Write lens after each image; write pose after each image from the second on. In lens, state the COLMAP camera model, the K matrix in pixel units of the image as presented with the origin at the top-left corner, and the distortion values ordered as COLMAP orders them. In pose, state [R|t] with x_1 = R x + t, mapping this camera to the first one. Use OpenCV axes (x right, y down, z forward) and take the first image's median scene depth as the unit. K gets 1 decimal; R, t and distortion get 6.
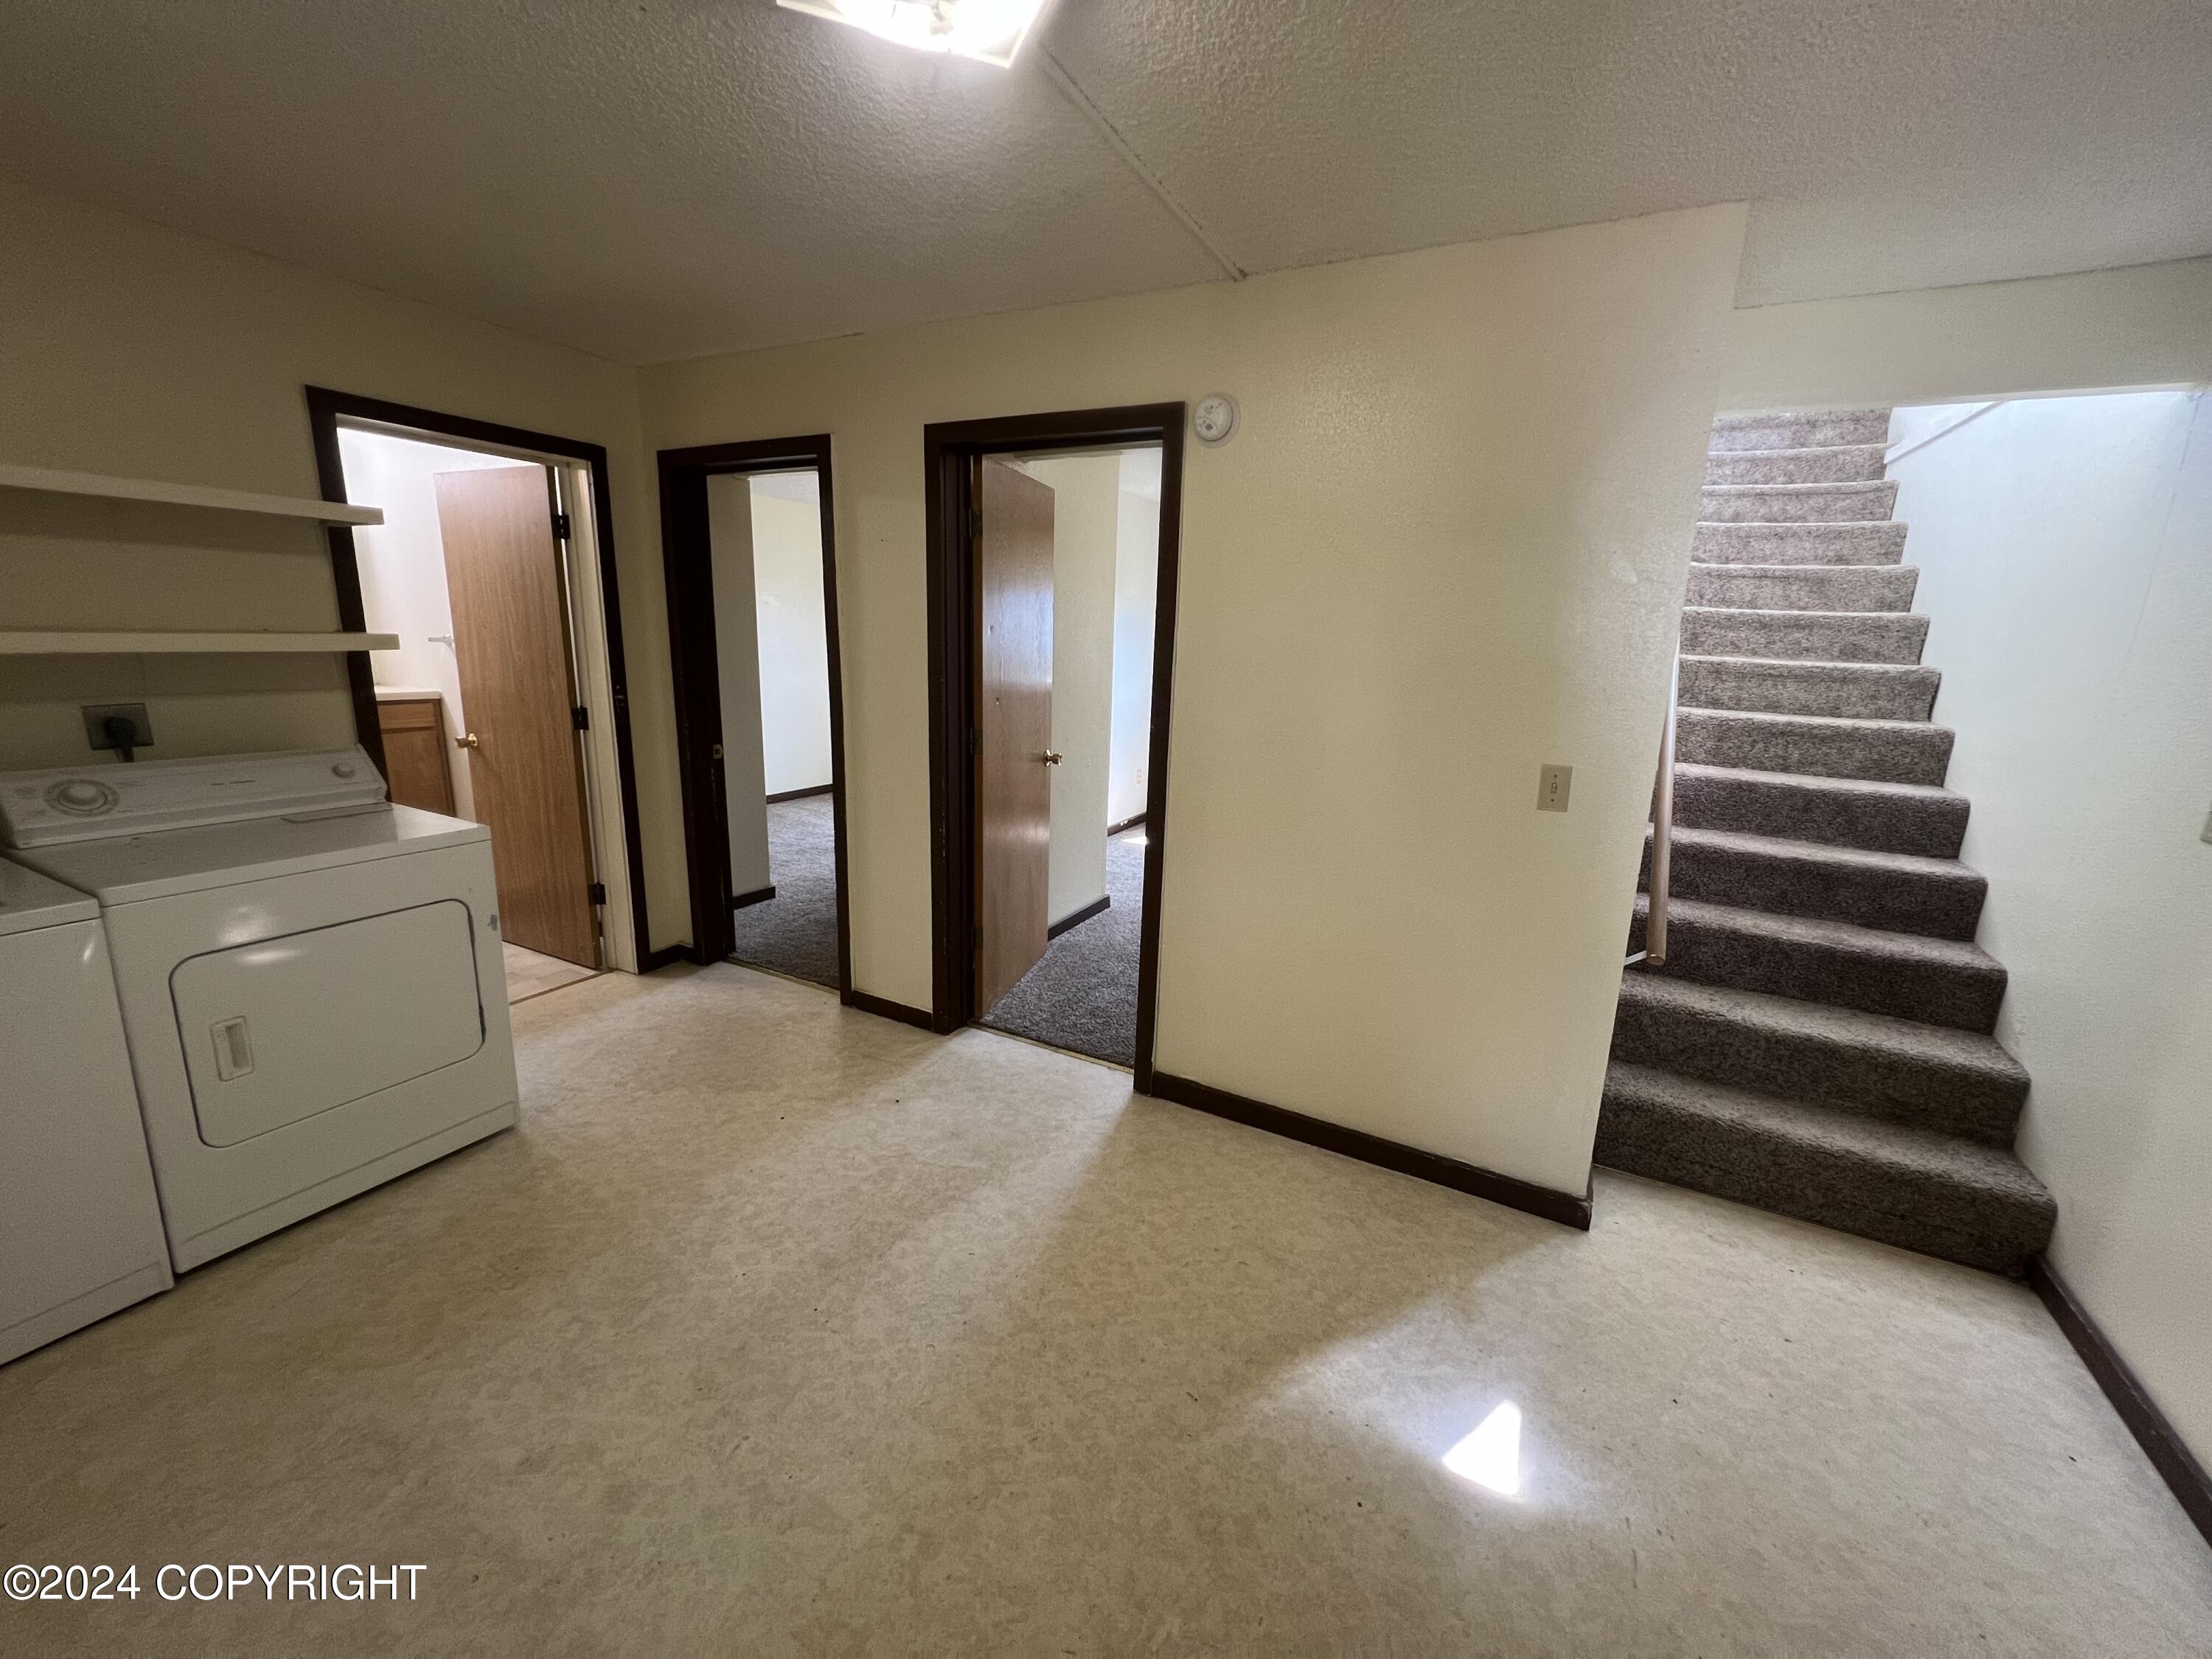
lens RADIAL K [[883.8, 0, 1104.7], [0, 883.8, 831.1], [0, 0, 1]] dist [-0.010047, 0.000142]
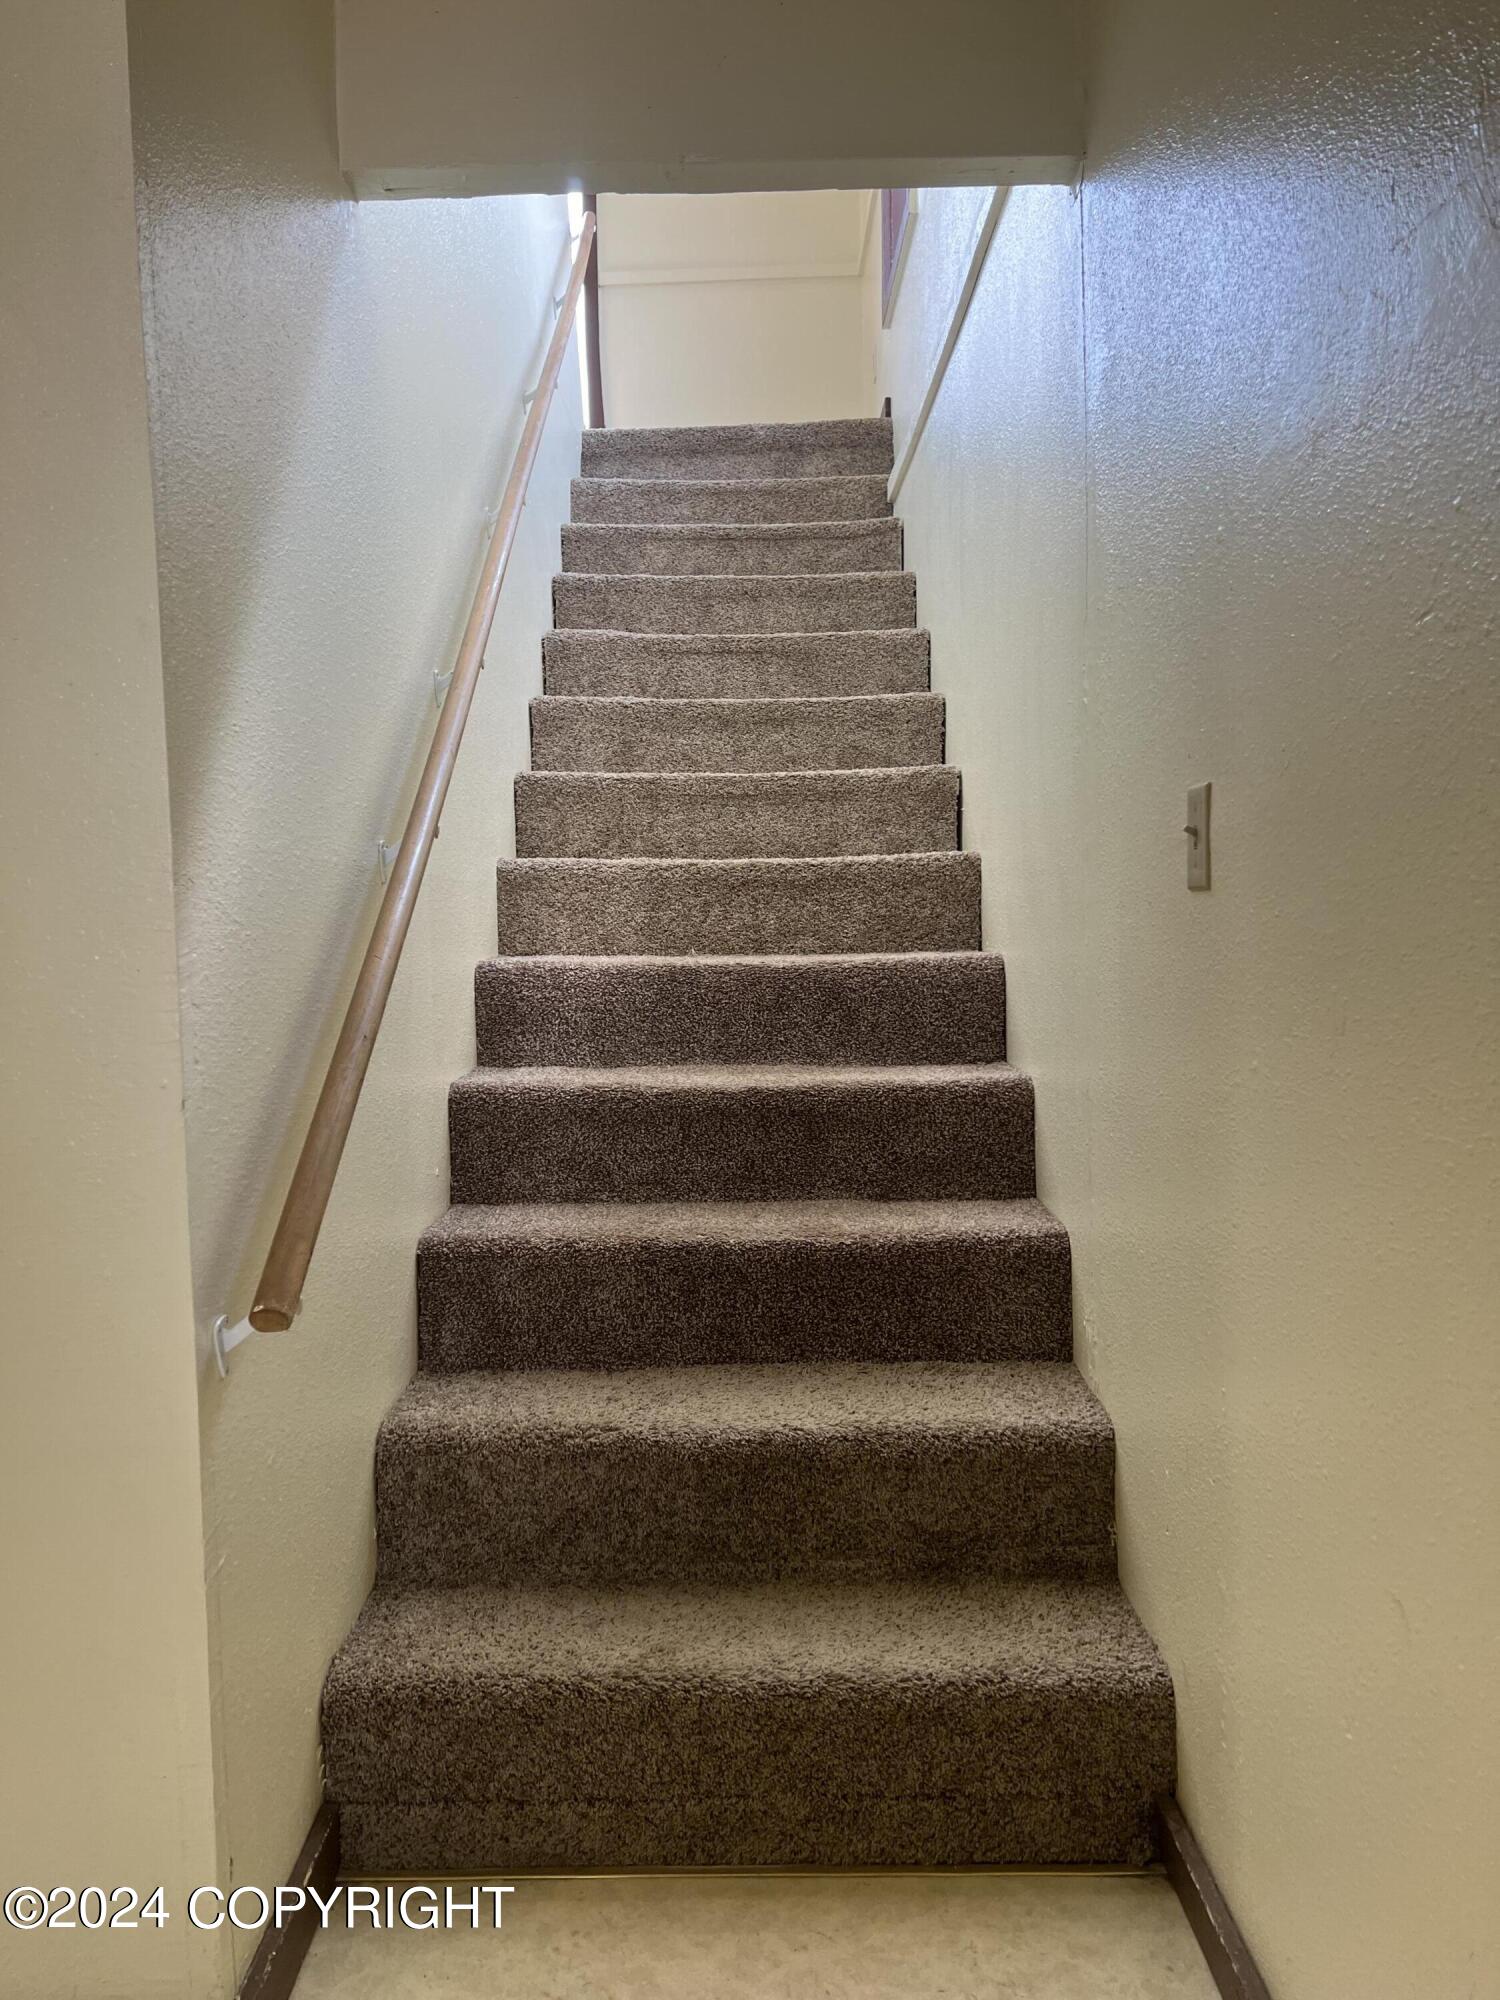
lens RADIAL K [[1539.3, 0, 745.4], [0, 1539.3, 994.2], [0, 0, 1]] dist [0.050108, -0.066367]
pose [[0.872987, -0.075083, 0.481929, 0.371741], [0.152877, 0.980412, -0.124184, 0.093348], [-0.463165, 0.182087, 0.867366, 0.218016]]
